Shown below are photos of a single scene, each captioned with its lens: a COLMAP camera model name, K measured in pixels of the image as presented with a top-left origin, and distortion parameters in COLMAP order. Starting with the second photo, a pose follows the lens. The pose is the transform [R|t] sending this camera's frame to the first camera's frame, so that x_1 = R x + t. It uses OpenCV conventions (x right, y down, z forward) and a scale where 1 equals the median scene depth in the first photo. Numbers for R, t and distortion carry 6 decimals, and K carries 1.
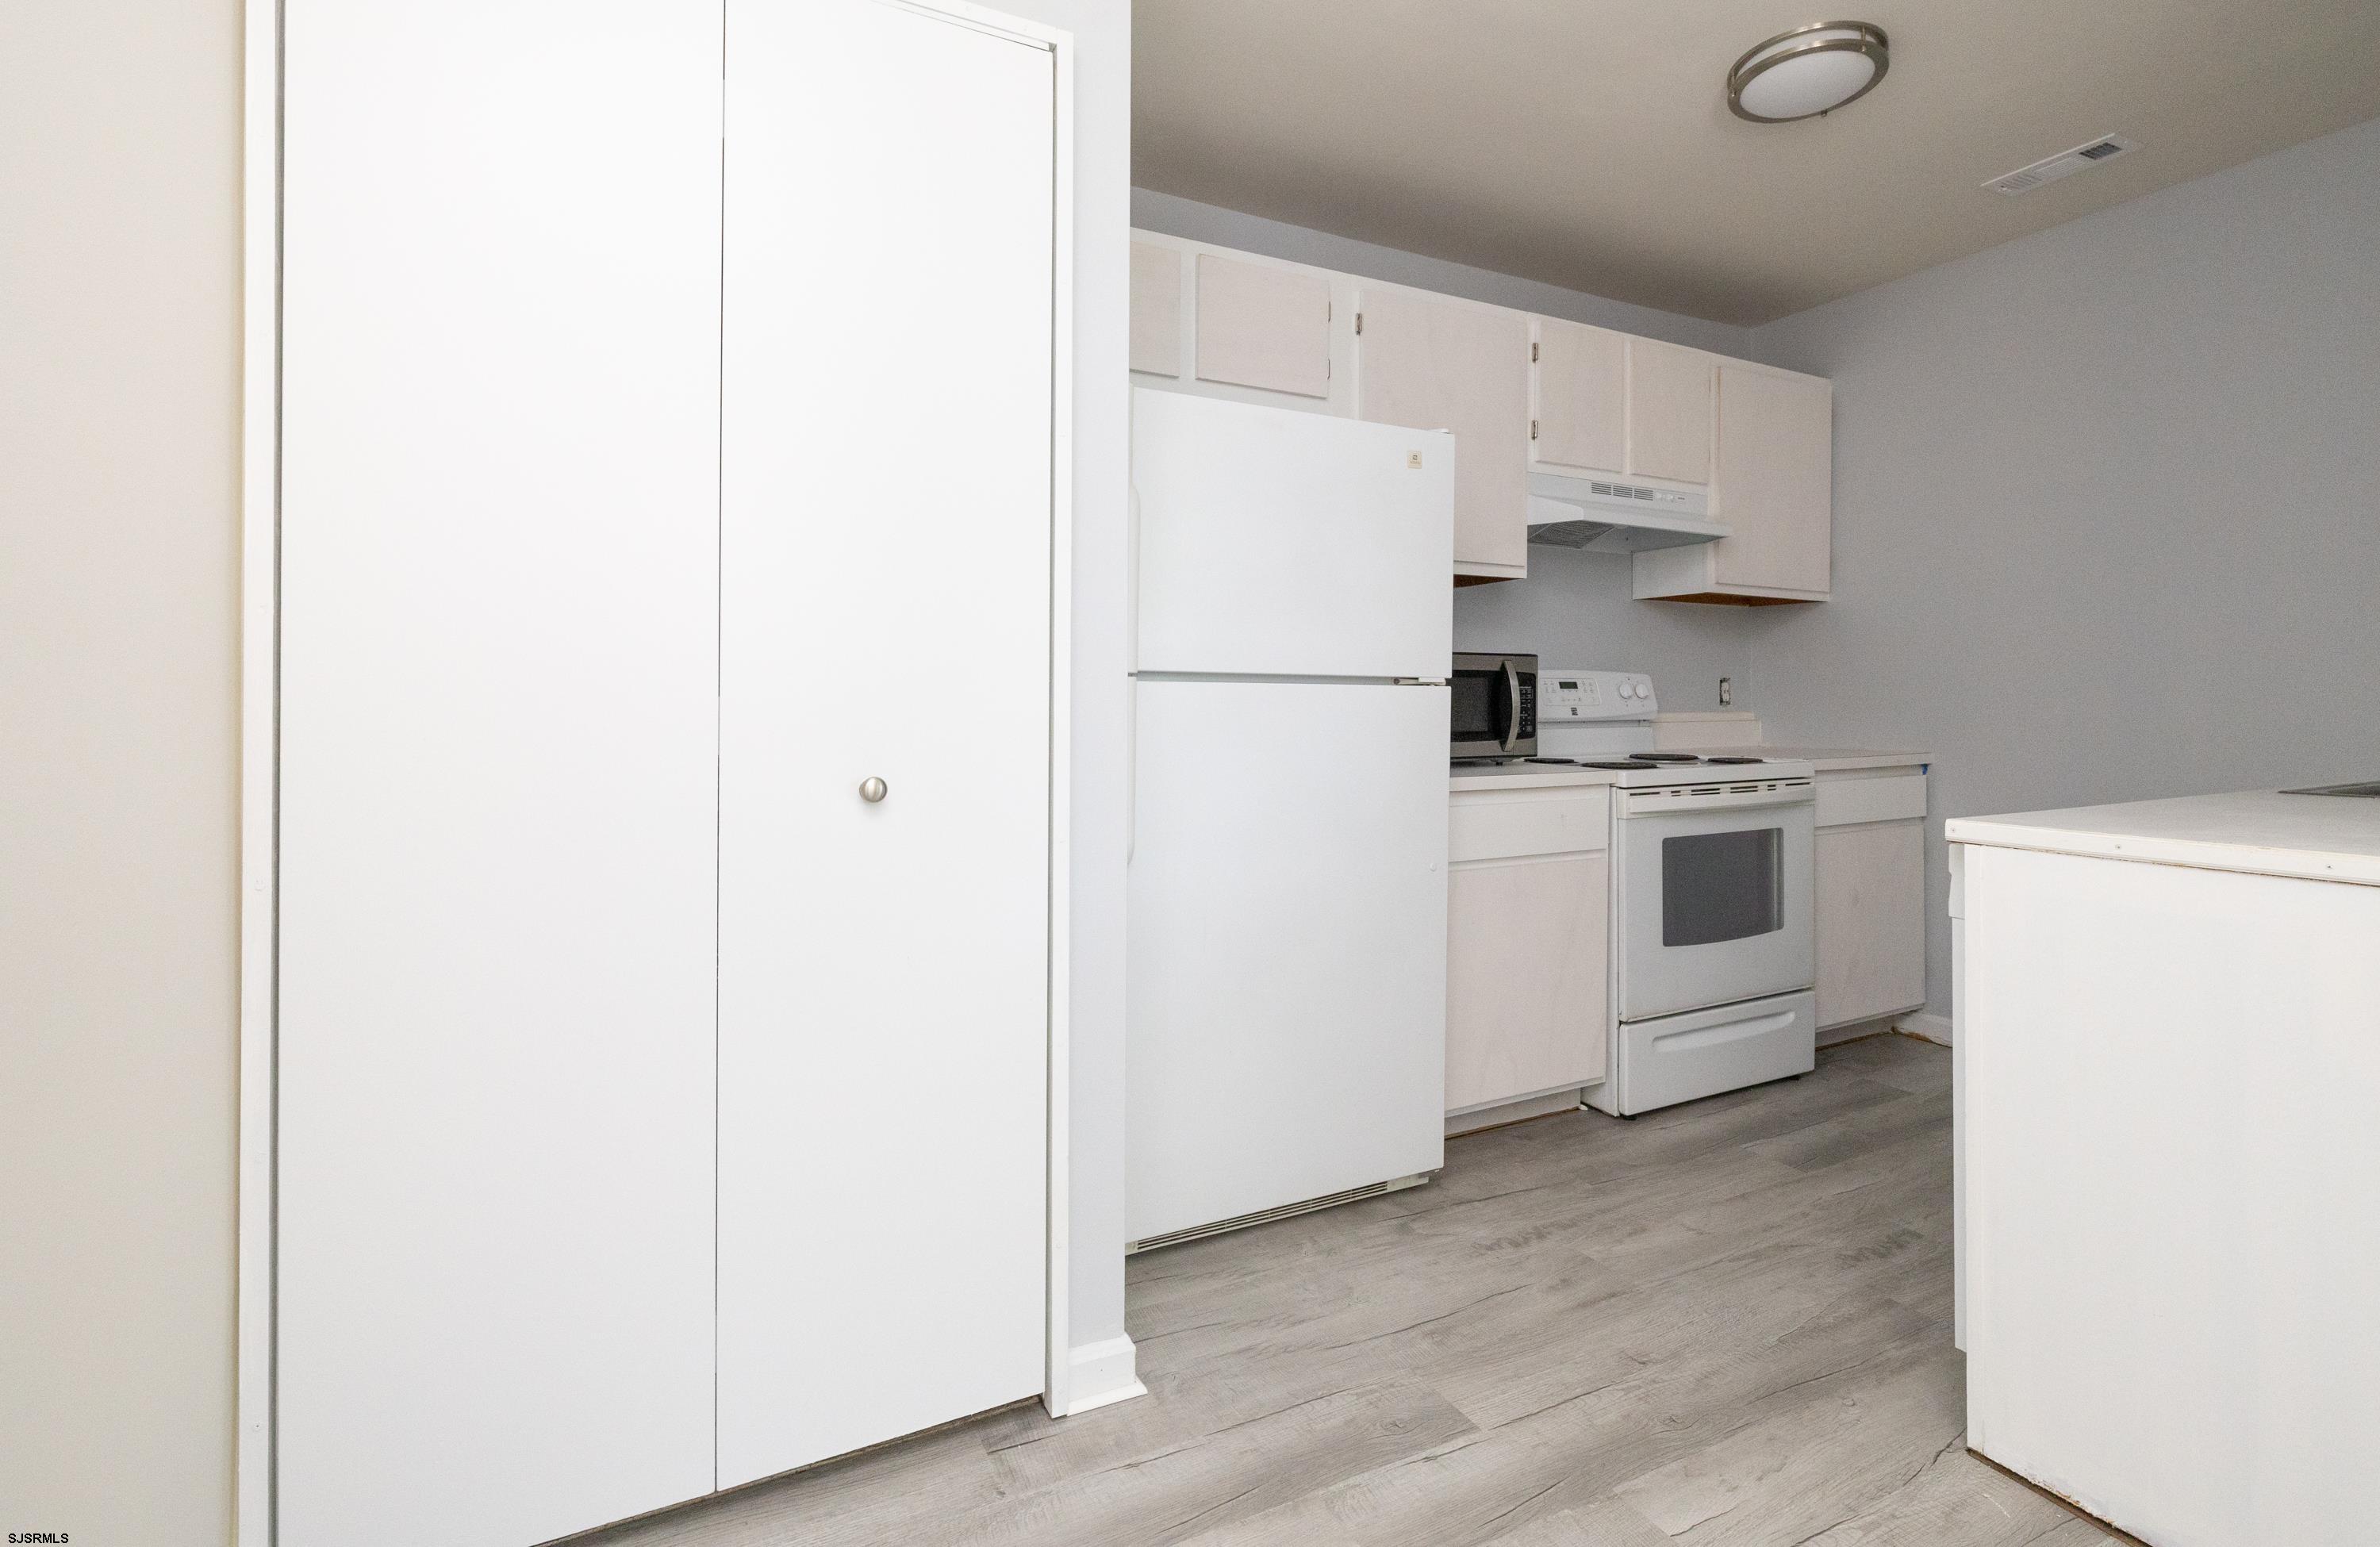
lens RADIAL K [[1100.9, 0, 1227.1], [0, 1100.9, 696.7], [0, 0, 1]] dist [-0.004489, -0.000962]
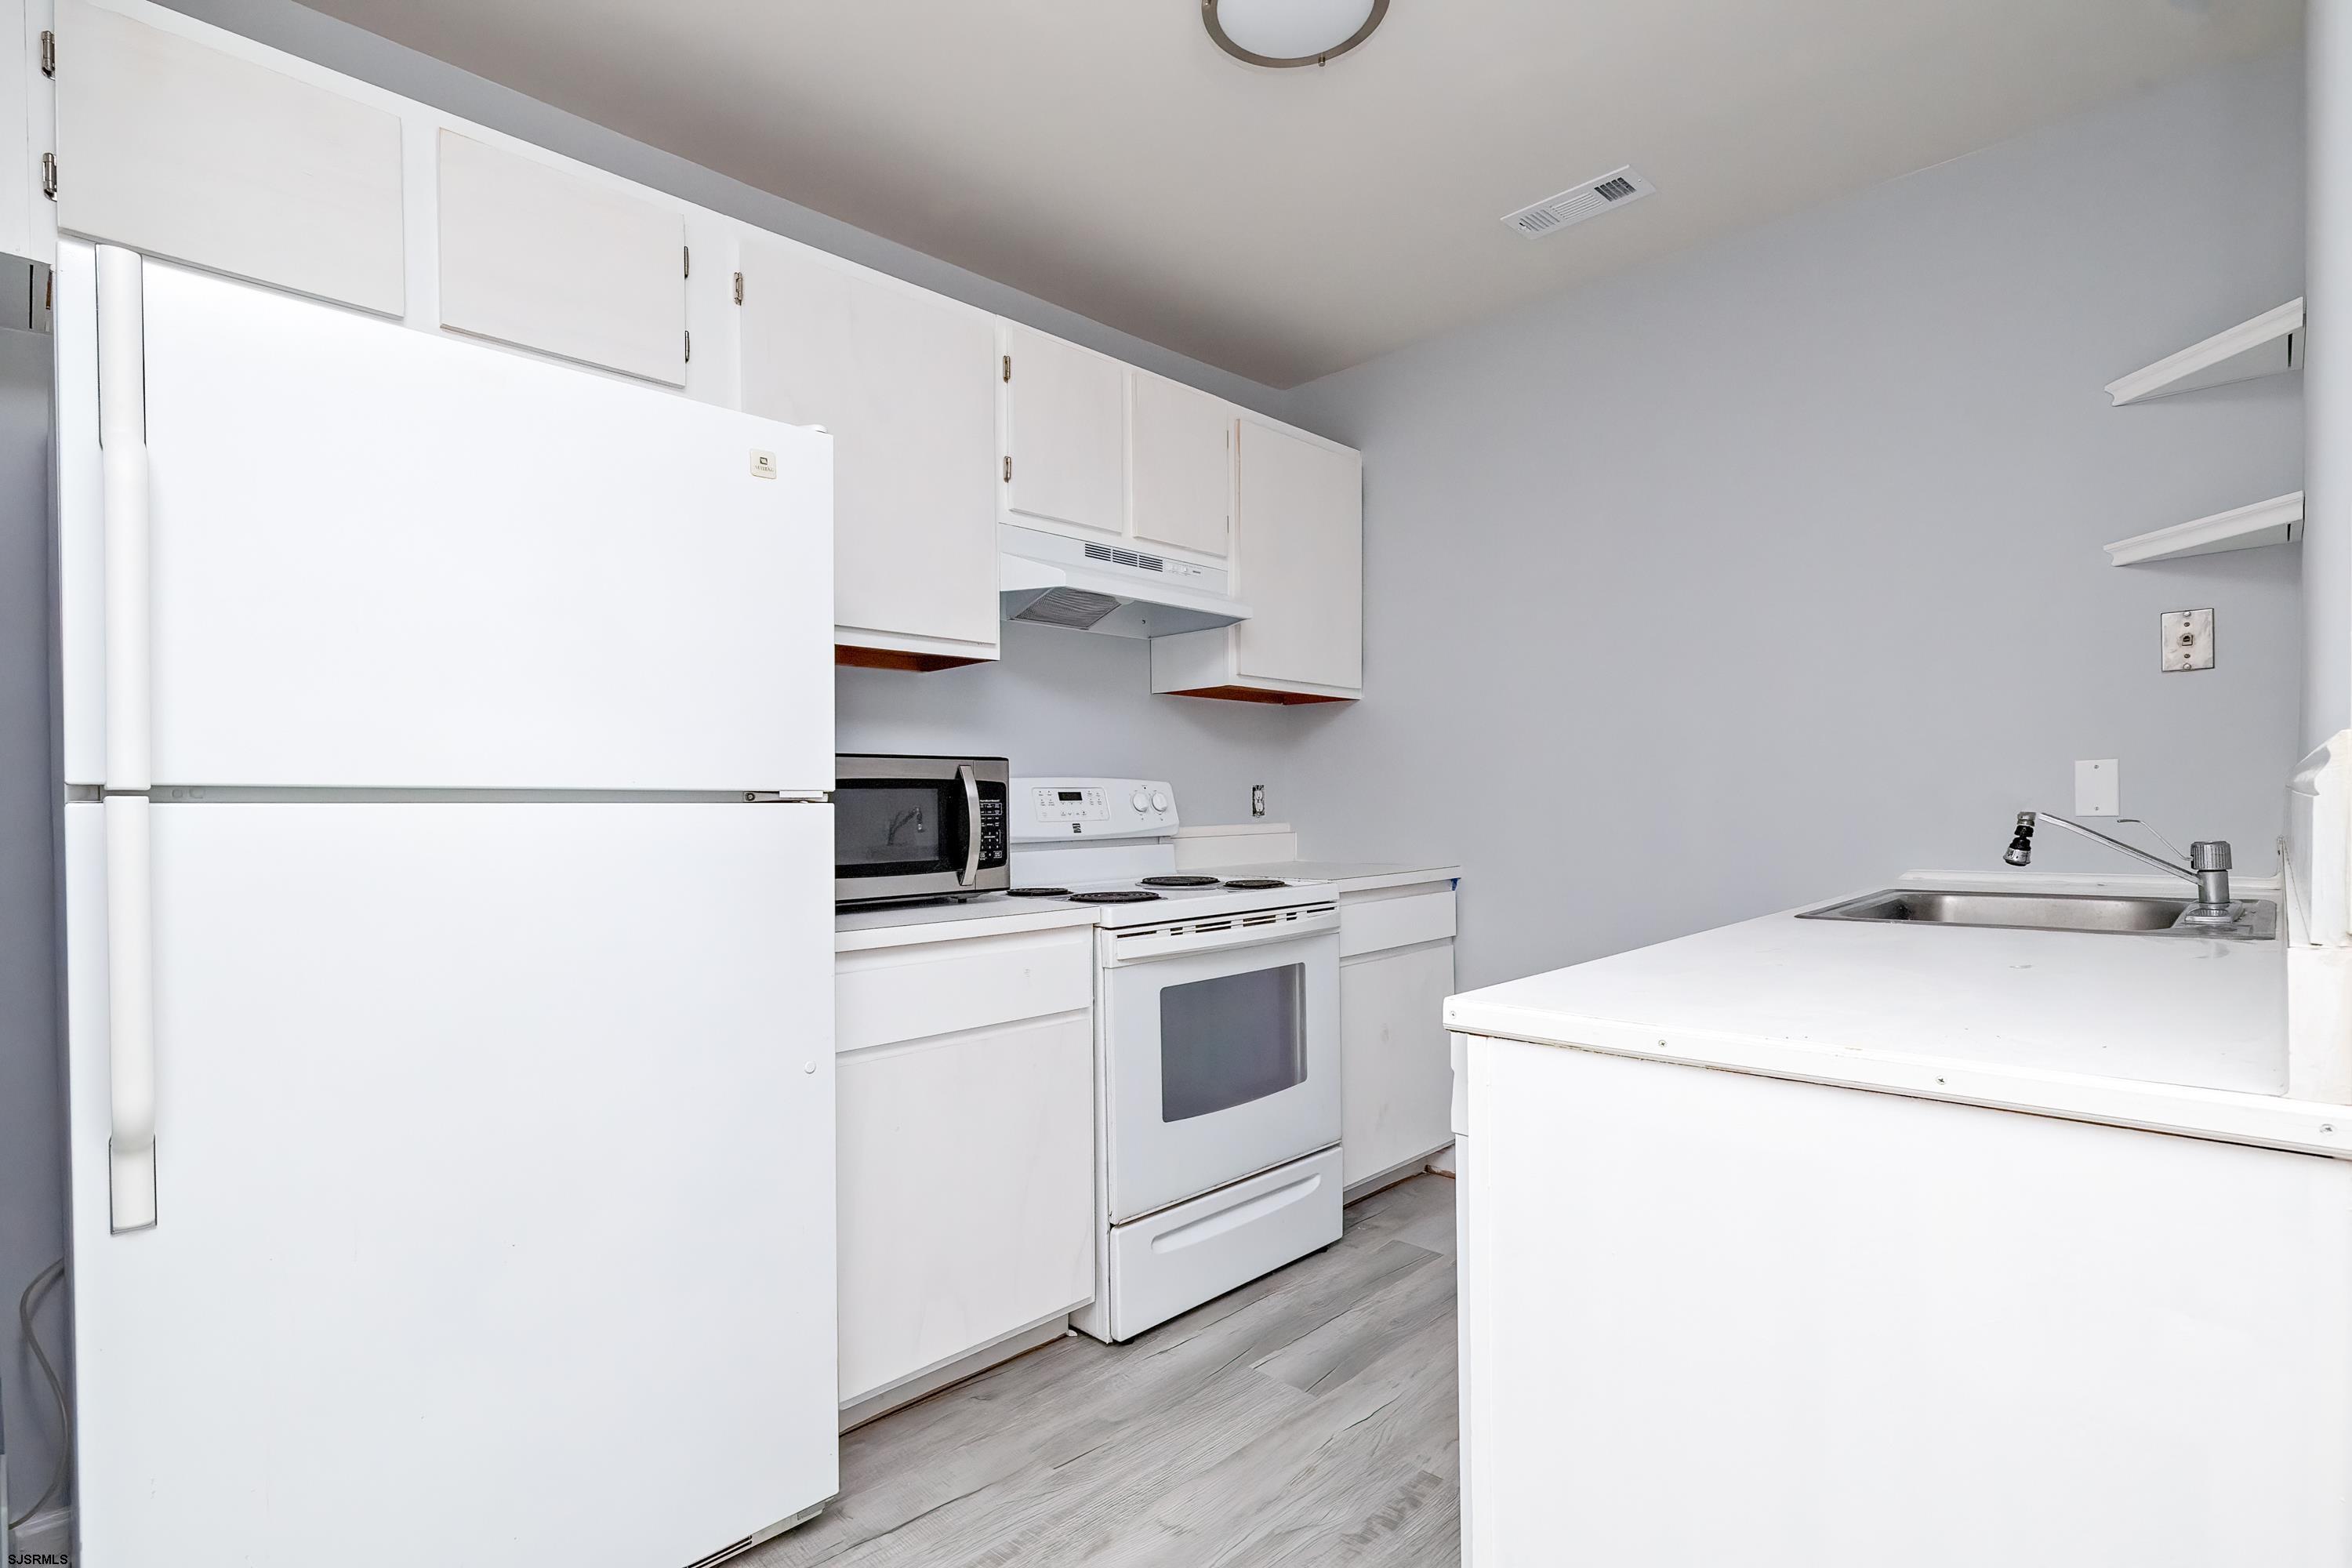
lens RADIAL K [[1123.4, 0, 1190.8], [0, 1123.4, 823.7], [0, 0, 1]] dist [-0.004684, 0.003079]
pose [[0.949565, -0.017120, 0.313102, 0.165487], [0.011317, 0.999729, 0.020341, -0.007321], [-0.313366, -0.015772, 0.949502, 0.223280]]
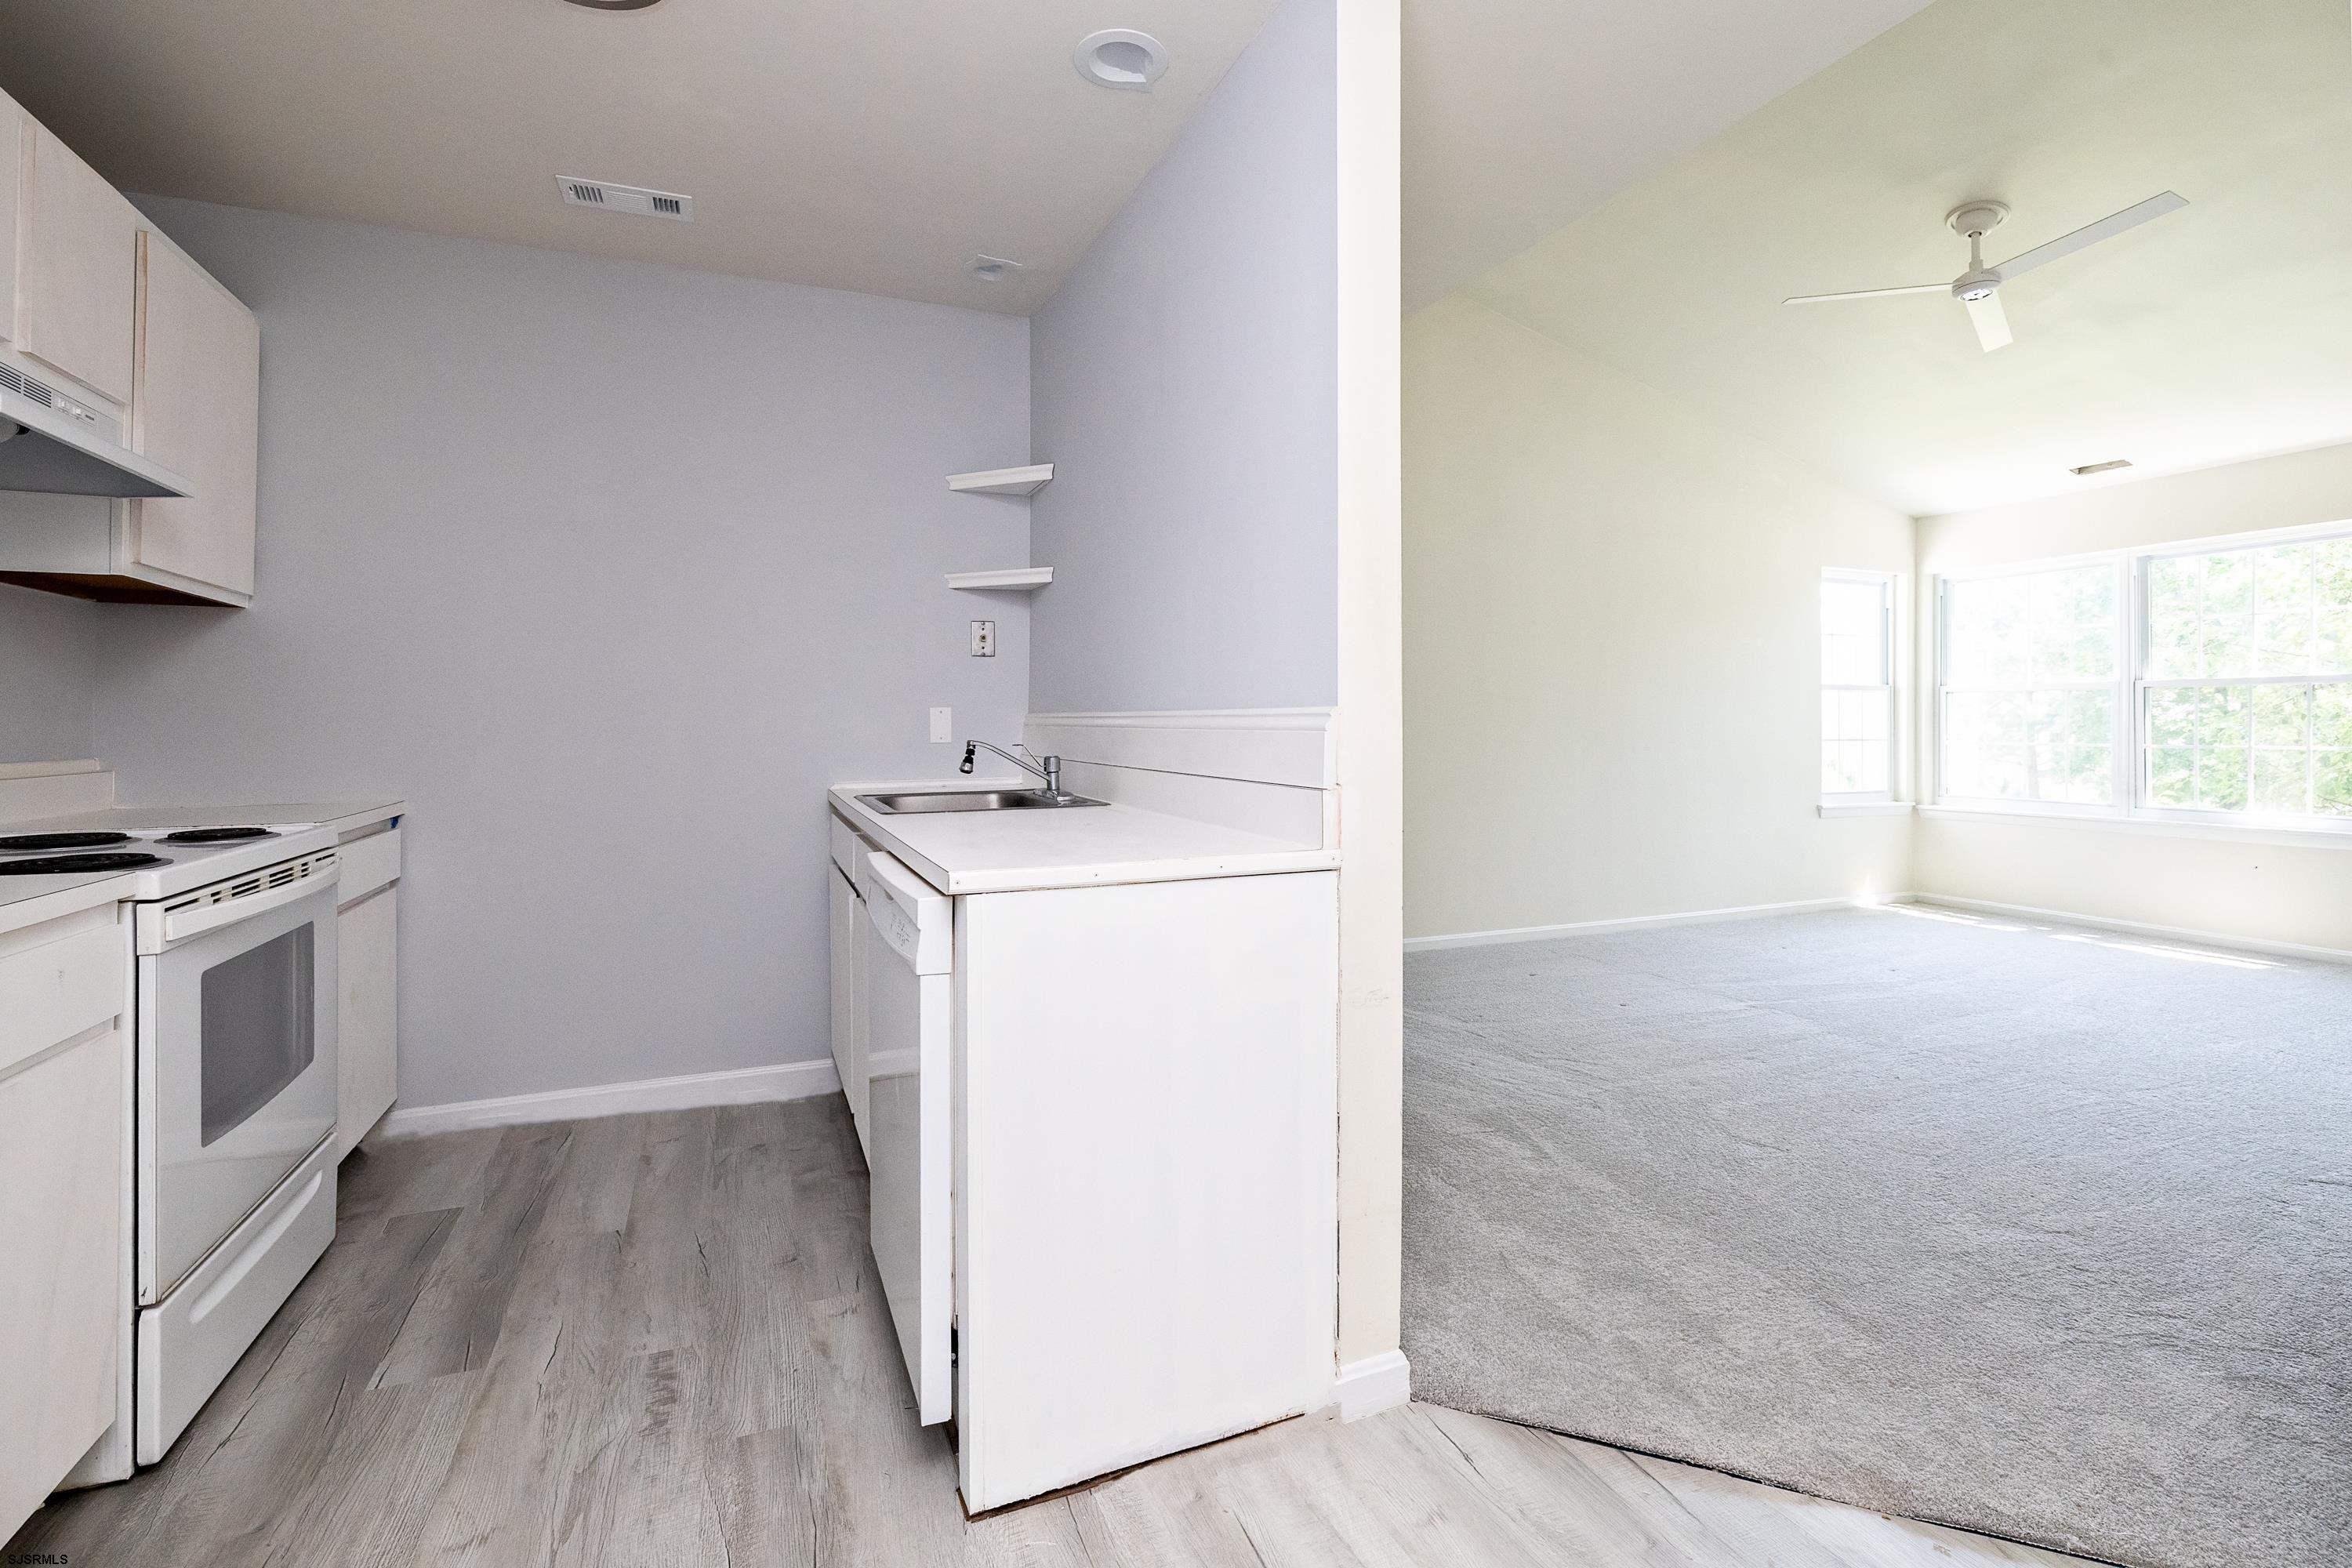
lens RADIAL K [[1059.0, 0, 1150.6], [0, 1059.0, 724.2], [0, 0, 1]] dist [0.001077, 0.000197]
pose [[0.112028, -0.000462, 0.993705, -0.135431], [0.000398, 1.000000, 0.000420, -0.010408], [-0.993705, 0.000348, 0.112028, 0.412601]]
